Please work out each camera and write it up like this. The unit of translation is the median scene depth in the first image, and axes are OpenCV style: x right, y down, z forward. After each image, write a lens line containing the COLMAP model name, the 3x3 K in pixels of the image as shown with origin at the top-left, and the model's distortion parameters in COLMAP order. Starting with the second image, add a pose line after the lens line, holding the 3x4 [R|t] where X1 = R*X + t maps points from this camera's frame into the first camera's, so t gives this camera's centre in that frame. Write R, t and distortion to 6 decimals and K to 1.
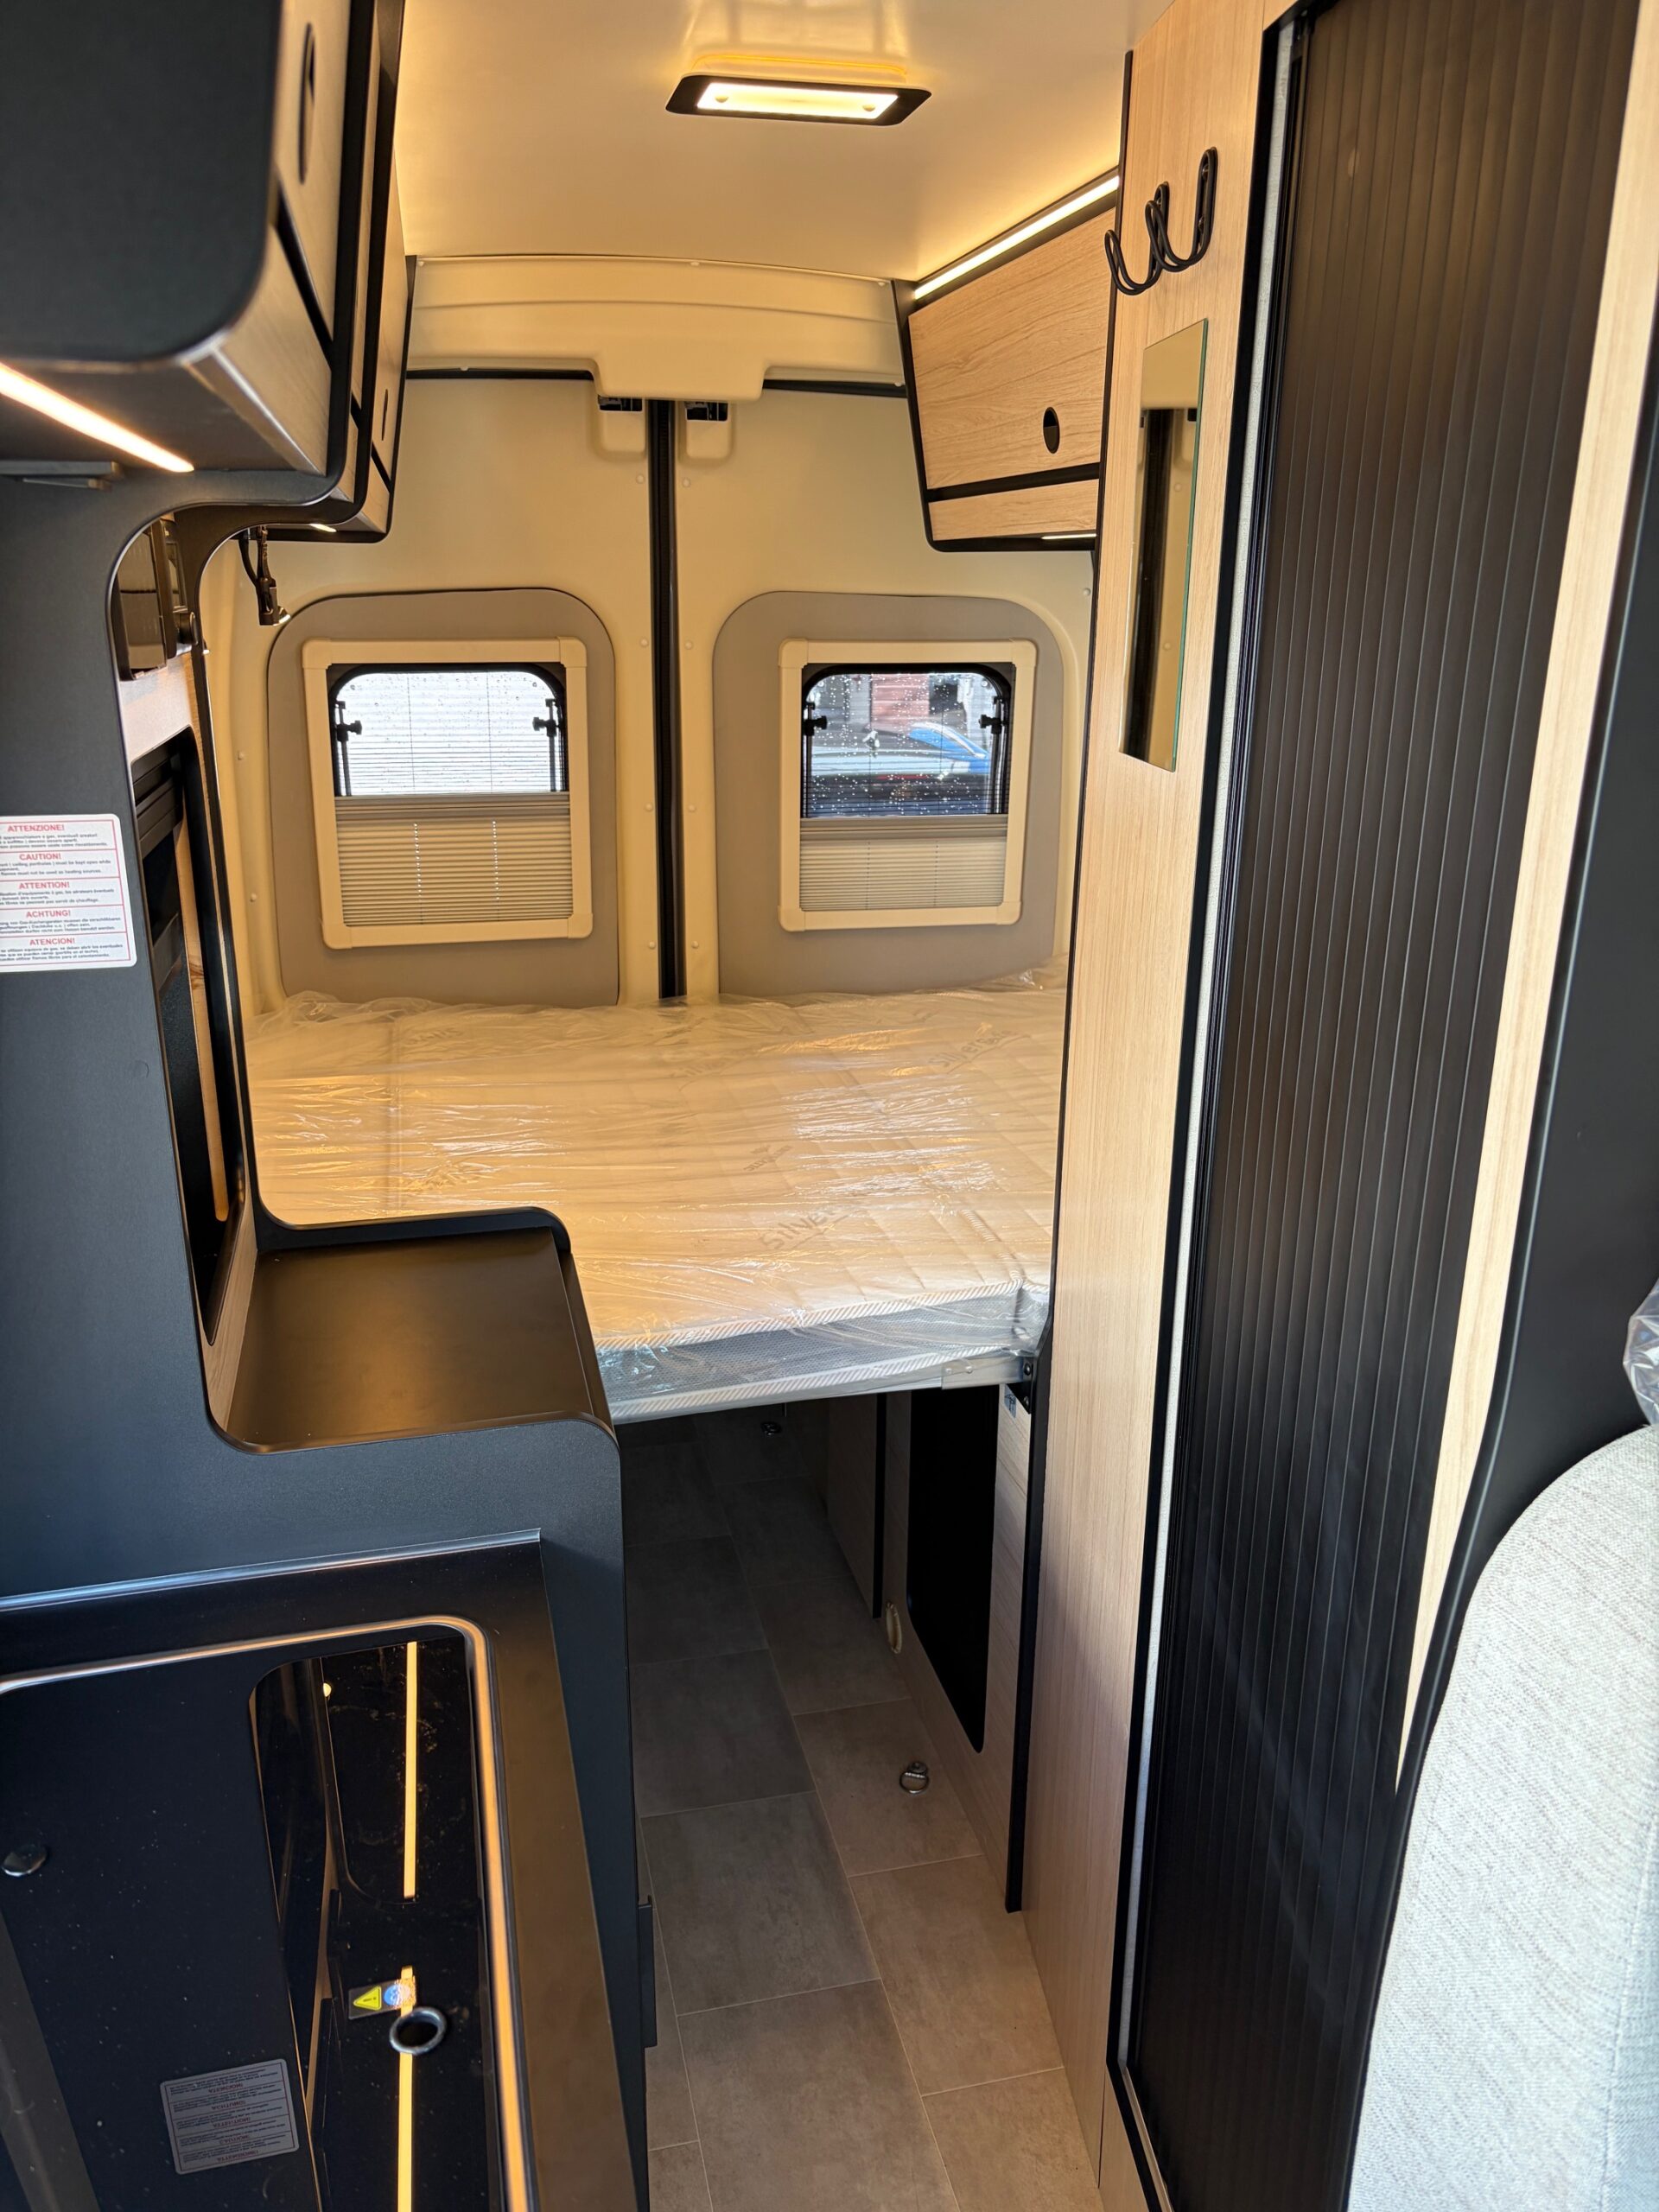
lens RADIAL K [[1682.3, 0, 825.1], [0, 1682.3, 1100.1], [0, 0, 1]] dist [0.043206, -0.043497]
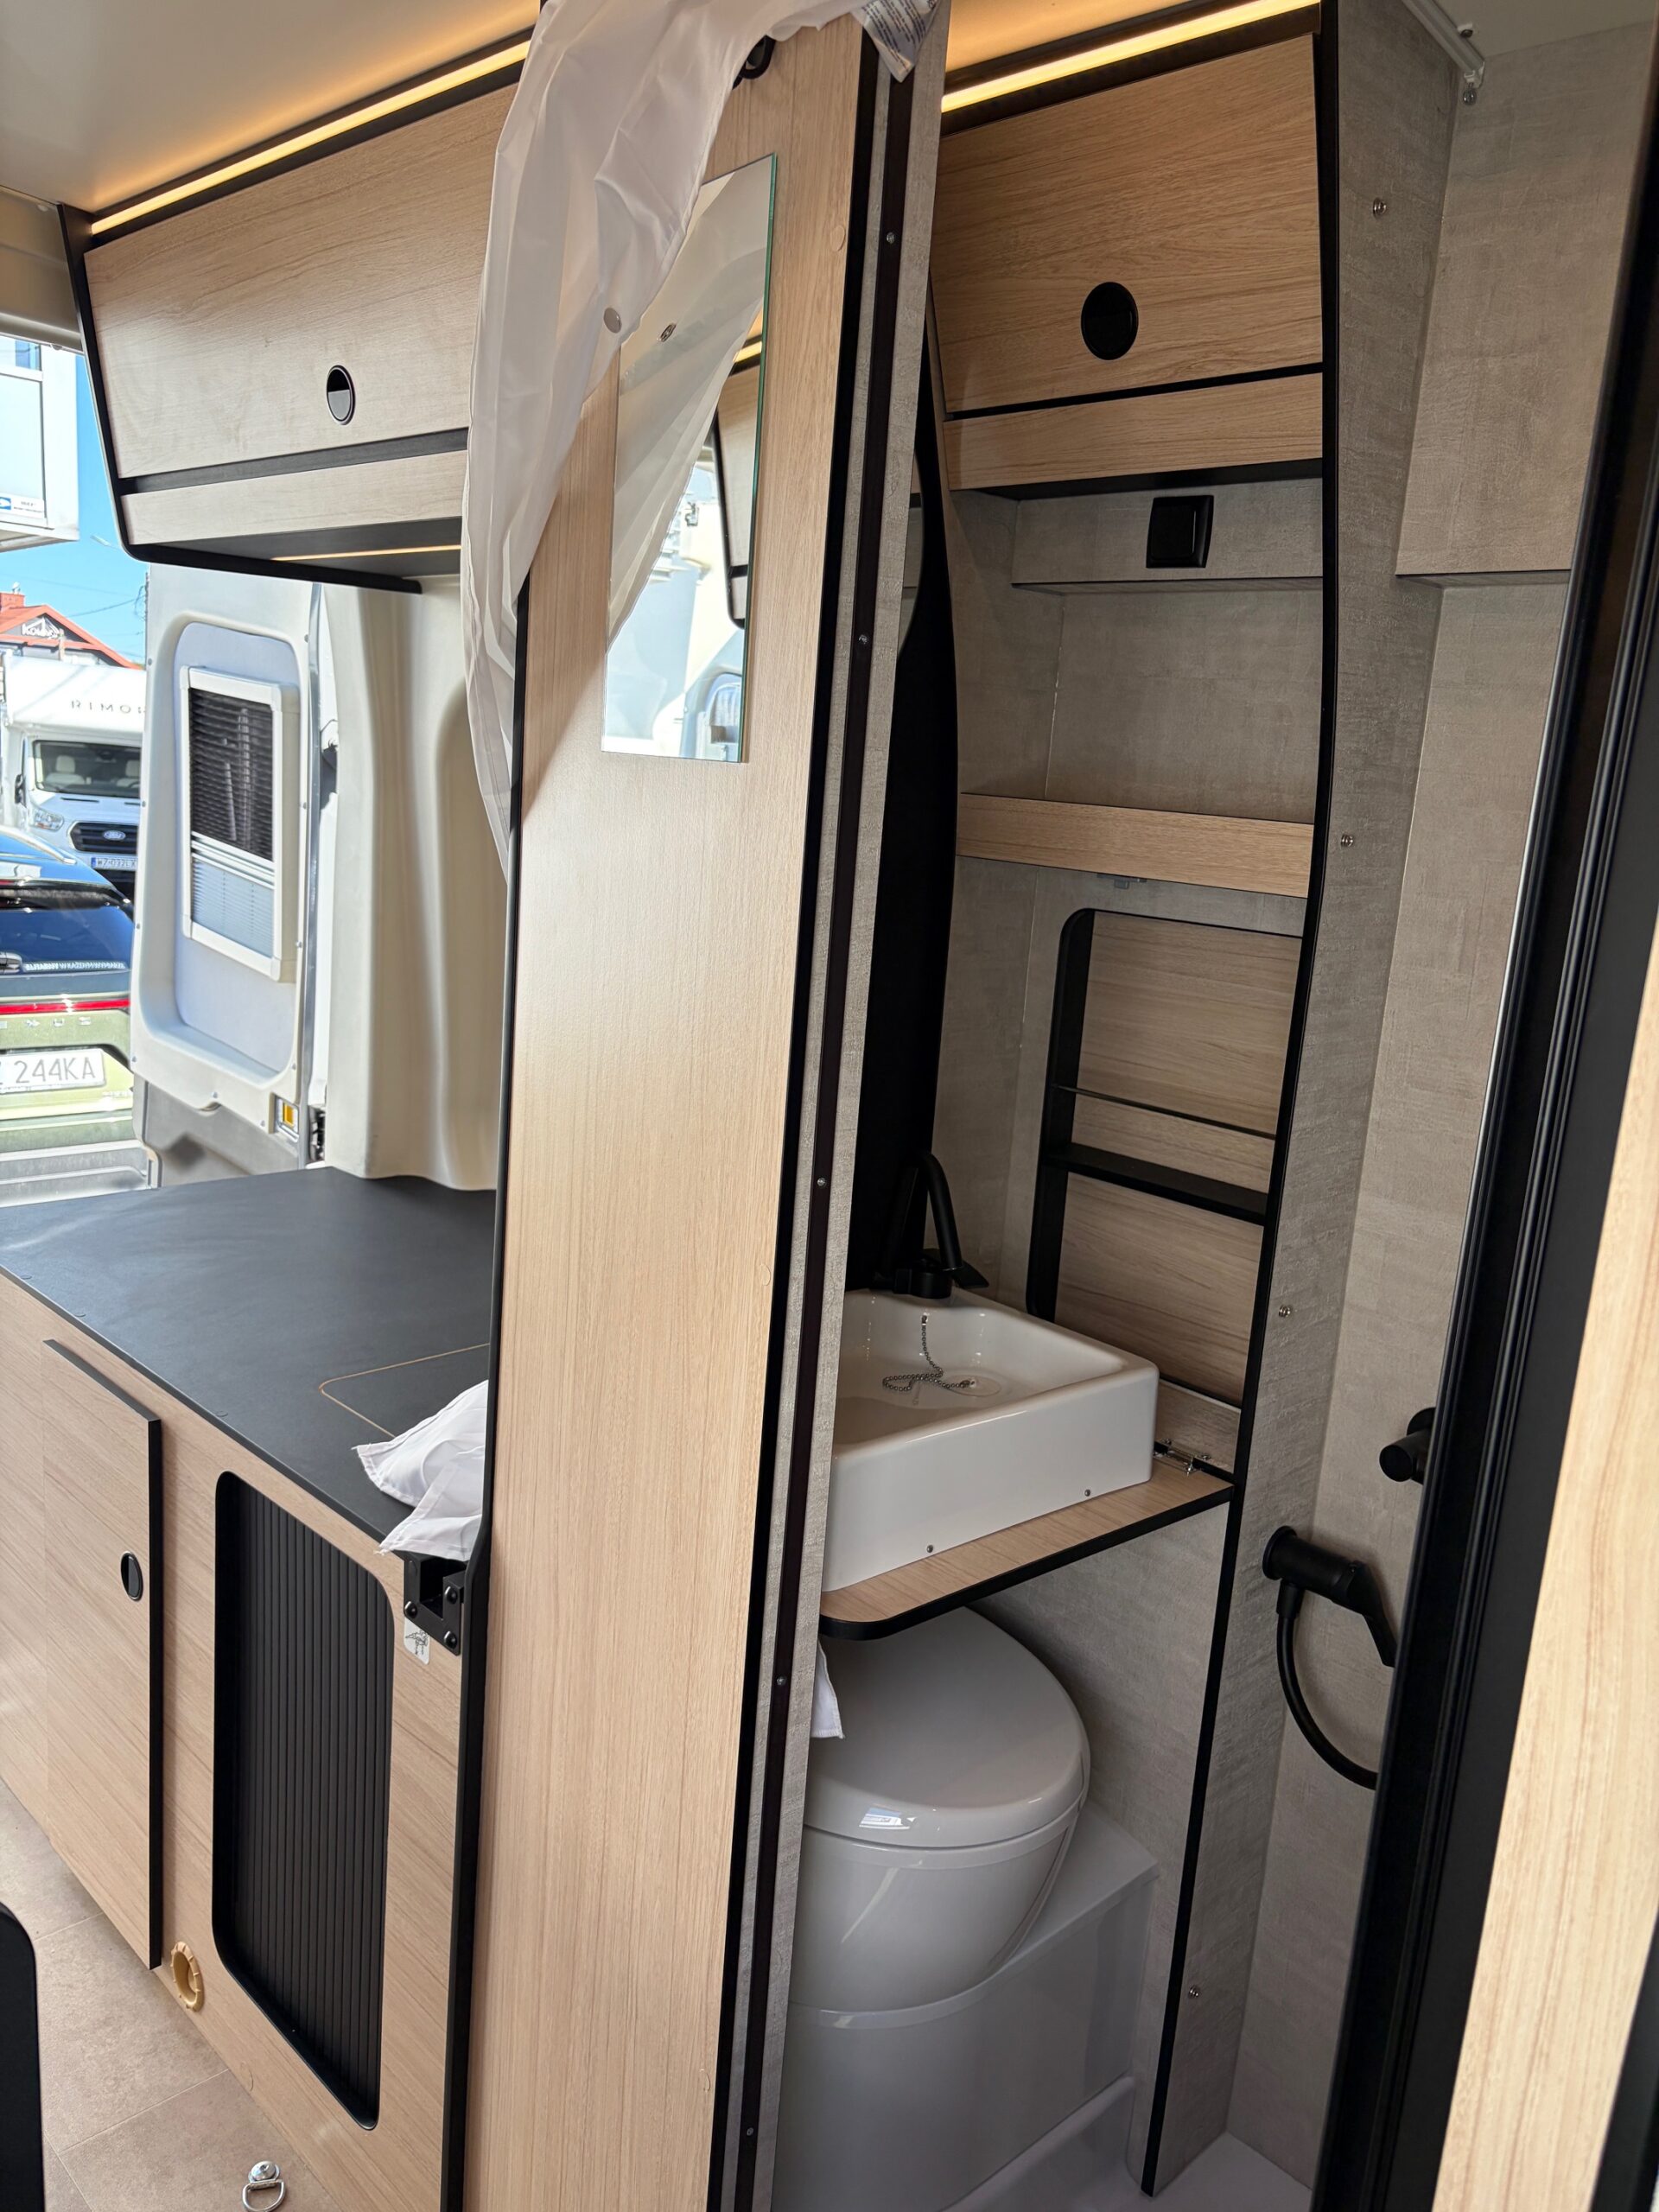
lens RADIAL K [[1682.3, 0, 830.8], [0, 1682.3, 1112.0], [0, 0, 1]] dist [0.043206, -0.043497]
pose [[0.857210, -0.057387, 0.511760, -0.079105], [0.092291, 0.994802, -0.043037, -0.004427], [-0.506630, 0.084122, 0.858050, 0.188574]]
